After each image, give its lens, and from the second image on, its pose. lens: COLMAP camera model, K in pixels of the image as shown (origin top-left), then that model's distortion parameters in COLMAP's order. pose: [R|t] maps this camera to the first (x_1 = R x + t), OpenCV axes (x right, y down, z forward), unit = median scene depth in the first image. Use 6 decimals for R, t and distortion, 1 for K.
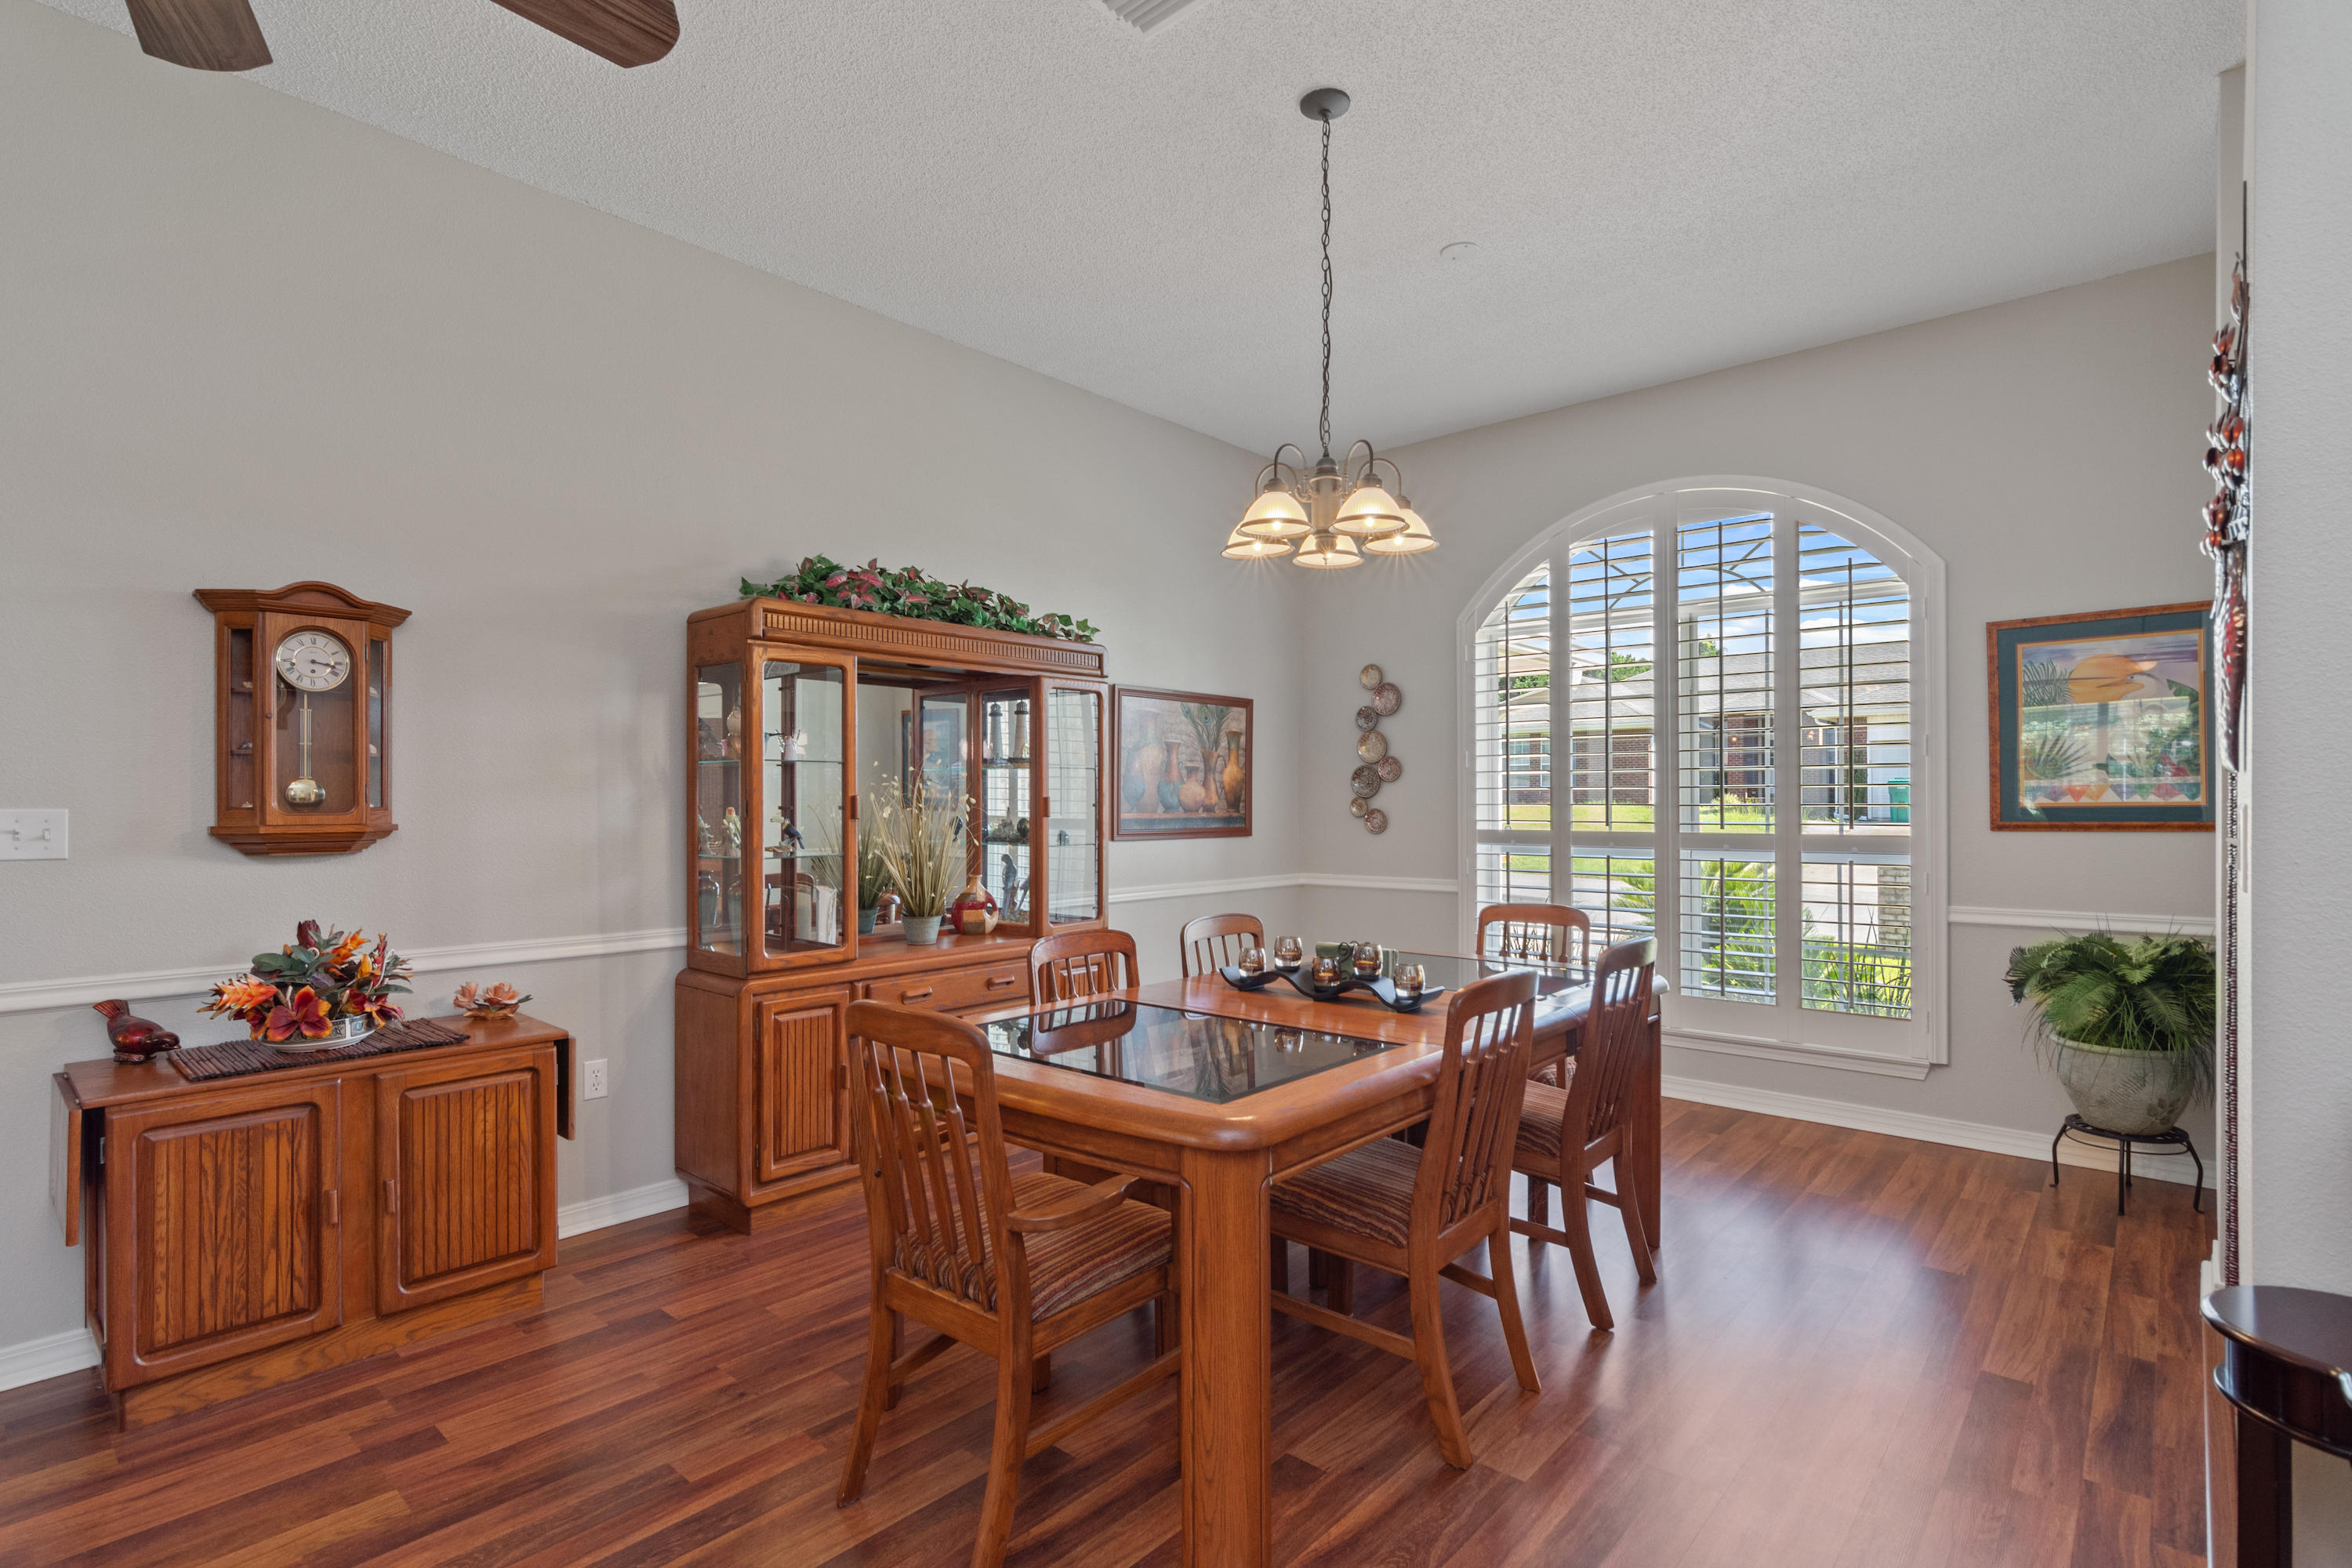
lens RADIAL K [[1156.1, 0, 1159.8], [0, 1156.1, 804.5], [0, 0, 1]] dist [0.006042, 0.001437]
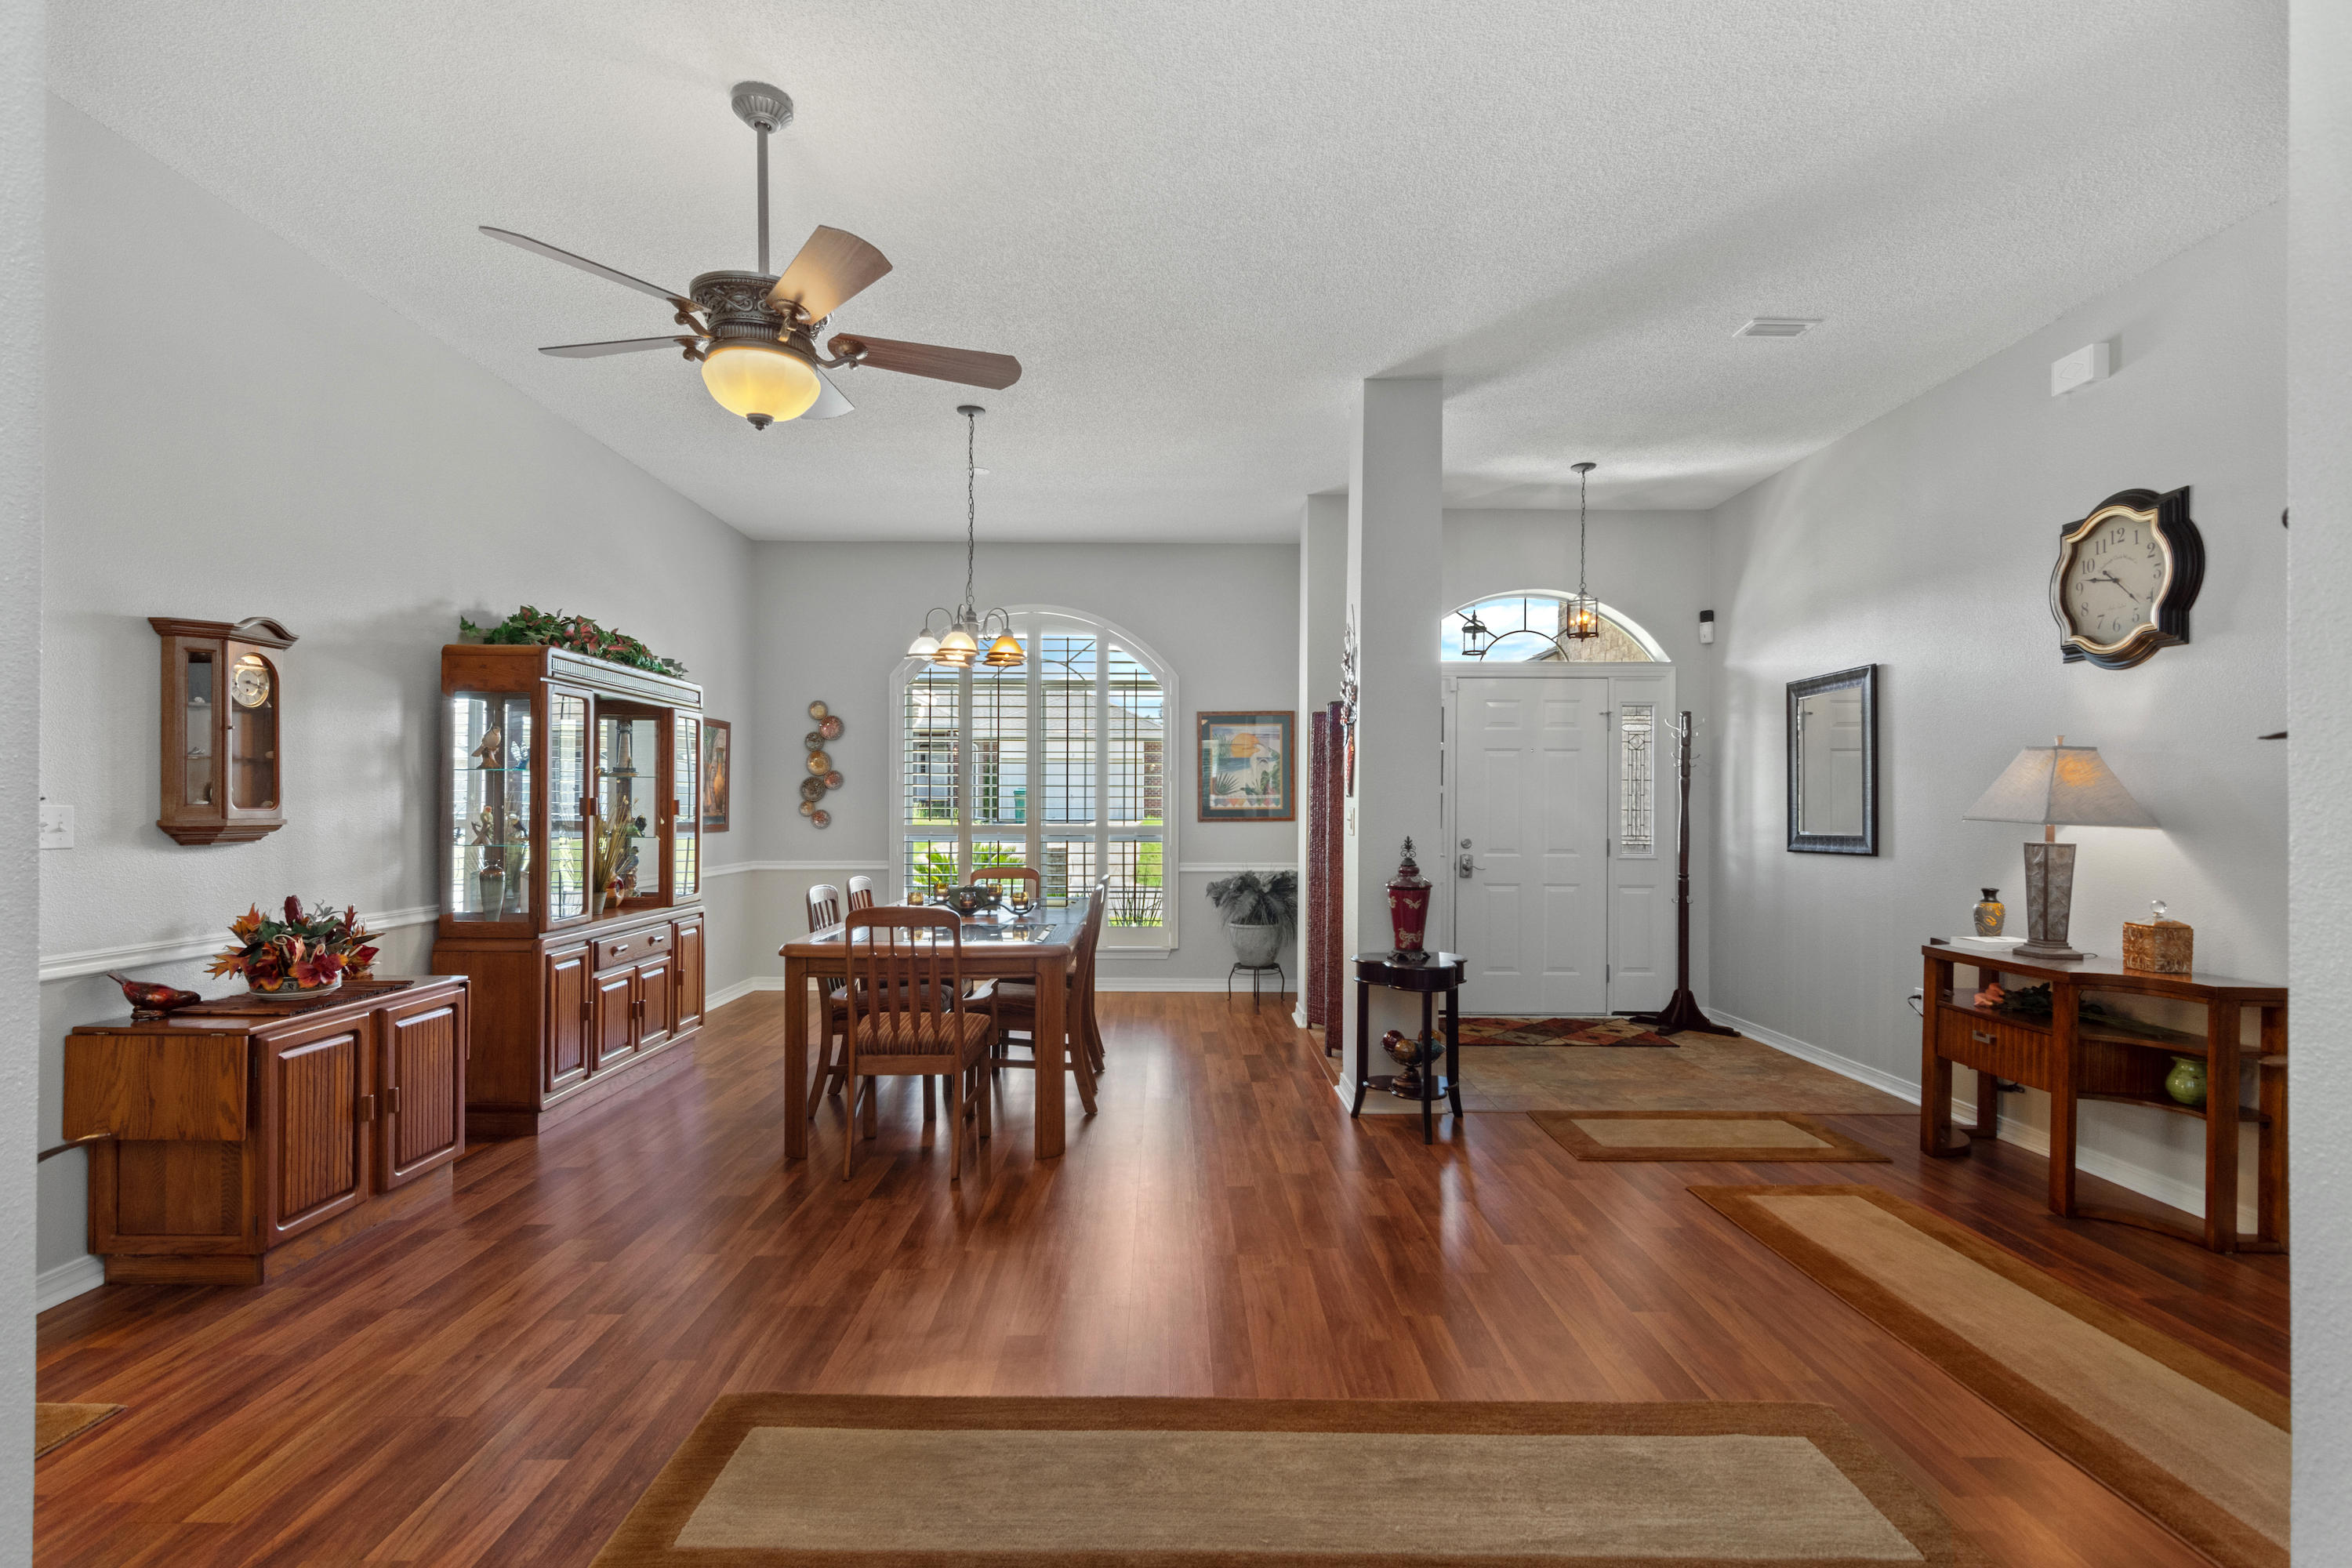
lens RADIAL K [[1156.1, 0, 1180.4], [0, 1156.1, 802.9], [0, 0, 1]] dist [0.006042, 0.001437]
pose [[0.737661, 0.006972, 0.675135, -0.652671], [-0.003833, 0.999974, -0.006139, 0.003755], [-0.675161, 0.001941, 0.737668, -0.417921]]
